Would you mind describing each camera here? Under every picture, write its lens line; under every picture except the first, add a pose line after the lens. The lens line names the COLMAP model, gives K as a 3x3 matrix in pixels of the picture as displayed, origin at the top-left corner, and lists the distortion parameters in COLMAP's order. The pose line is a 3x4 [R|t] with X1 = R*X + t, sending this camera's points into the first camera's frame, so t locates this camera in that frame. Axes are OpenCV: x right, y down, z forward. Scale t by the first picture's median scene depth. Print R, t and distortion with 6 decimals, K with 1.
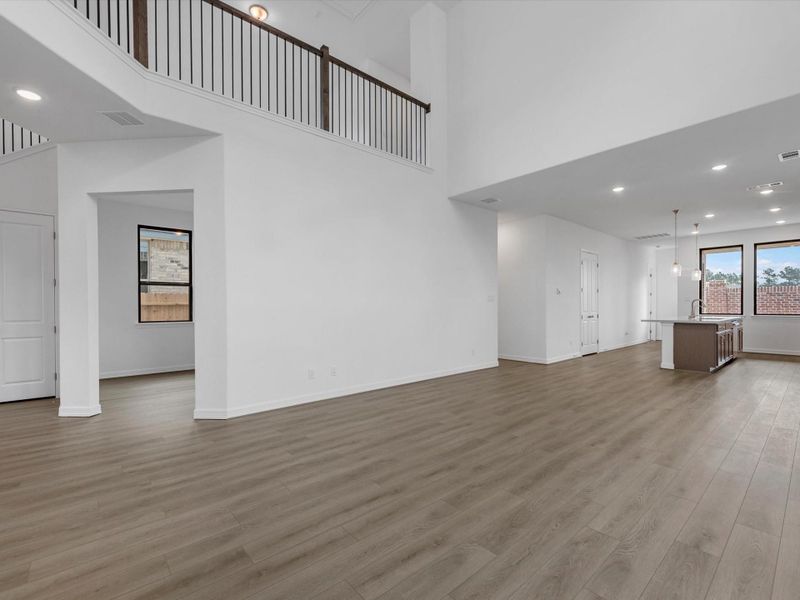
lens RADIAL K [[371.1, 0, 402.0], [0, 371.1, 304.8], [0, 0, 1]] dist [0.001458, -0.000612]
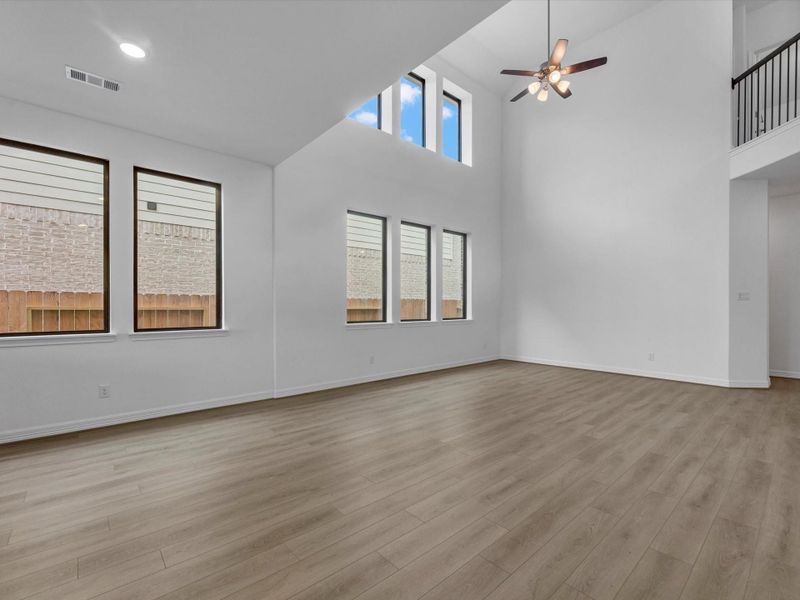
lens RADIAL K [[371.1, 0, 402.0], [0, 371.1, 304.8], [0, 0, 1]] dist [0.001458, -0.000612]
pose [[-0.999953, 0.004357, -0.008695, 0.602672], [0.004383, 0.999986, -0.002998, -0.000776], [0.008682, -0.003036, -0.999958, 1.955550]]
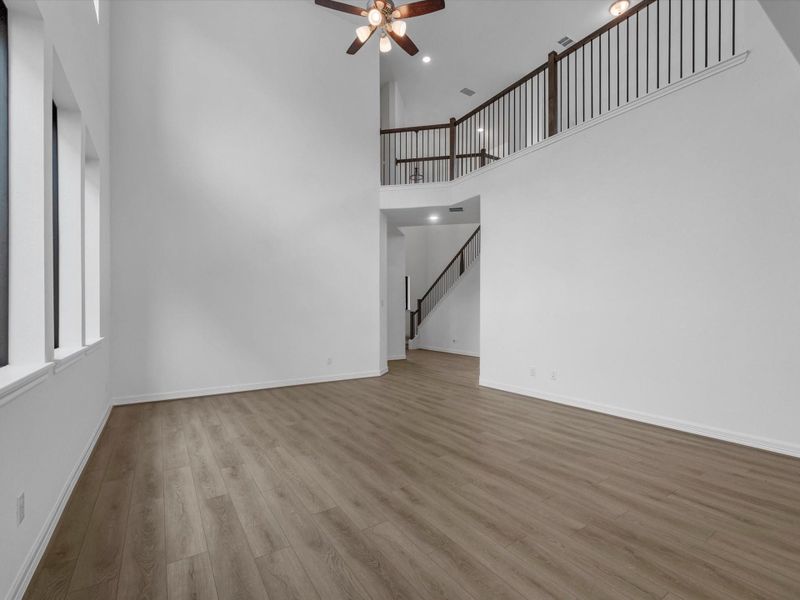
lens RADIAL K [[371.1, 0, 402.0], [0, 371.1, 304.8], [0, 0, 1]] dist [0.001458, -0.000612]
pose [[-0.142156, -0.004731, -0.989833, 1.070539], [0.006680, 0.999961, -0.005739, -0.005541], [0.989822, -0.007428, -0.142119, 0.922733]]
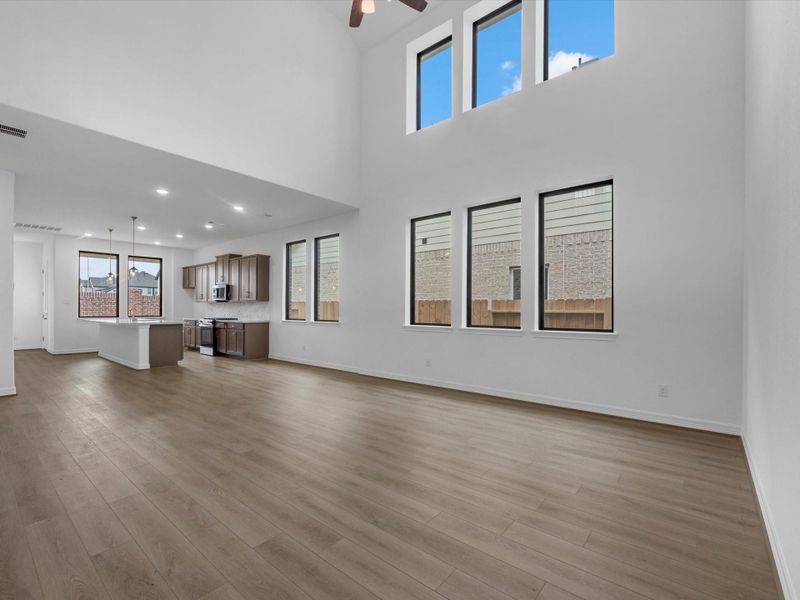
lens RADIAL K [[369.2, 0, 401.0], [0, 369.2, 314.3], [0, 0, 1]] dist [0.001550, 0.000169]
pose [[-0.152391, -0.013237, 0.988232, -0.738388], [-0.003426, 0.999911, 0.012865, 0.002813], [-0.988314, -0.001425, -0.152422, 0.777003]]
